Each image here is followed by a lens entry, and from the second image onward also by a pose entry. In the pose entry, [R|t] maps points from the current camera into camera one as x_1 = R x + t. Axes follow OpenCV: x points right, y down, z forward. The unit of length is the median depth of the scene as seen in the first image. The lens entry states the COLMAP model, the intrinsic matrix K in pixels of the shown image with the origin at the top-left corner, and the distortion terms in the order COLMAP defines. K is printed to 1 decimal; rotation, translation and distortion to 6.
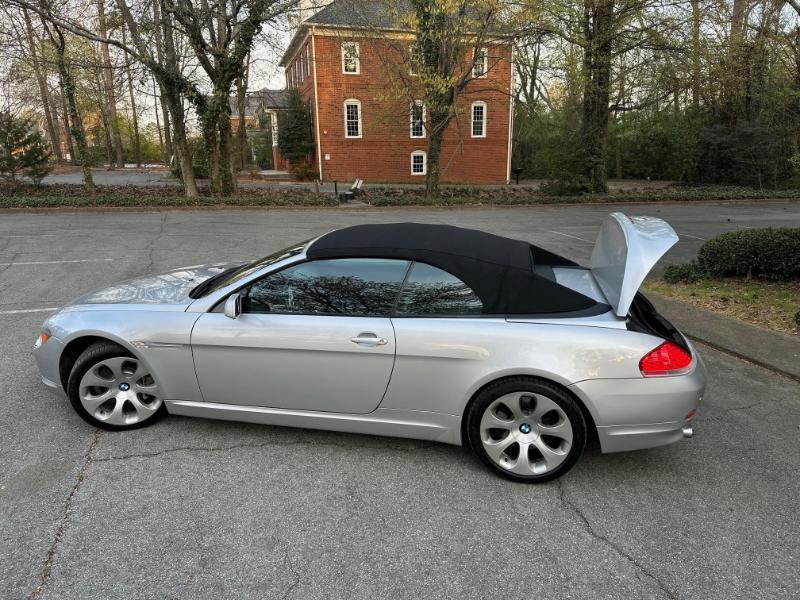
lens RADIAL K [[564.7, 0, 400.0], [0, 564.7, 300.0], [0, 0, 1]] dist [0.101326, -0.140054]
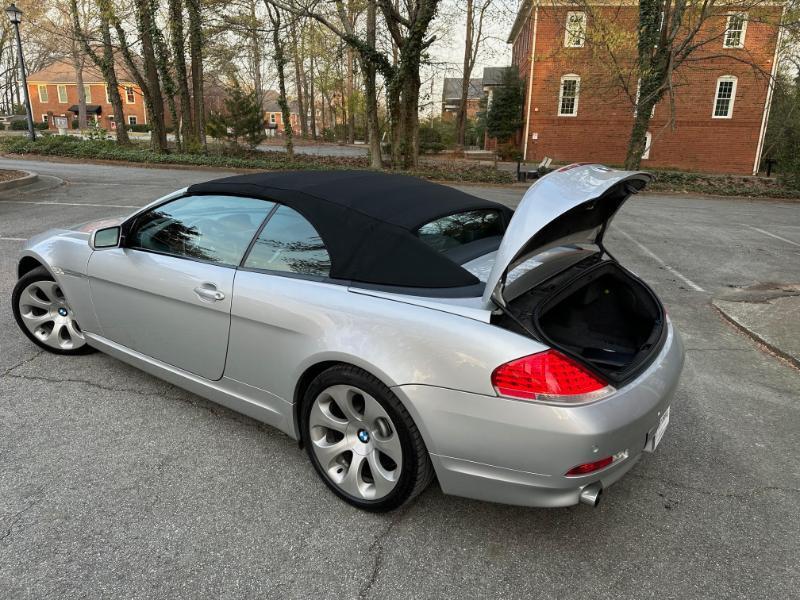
lens RADIAL K [[564.7, 0, 400.0], [0, 564.7, 300.0], [0, 0, 1]] dist [0.101326, -0.140054]
pose [[0.920005, 0.136459, -0.367382, 0.442129], [-0.127162, 0.990645, 0.049518, 0.004038], [0.370702, 0.001161, 0.928751, 0.276030]]
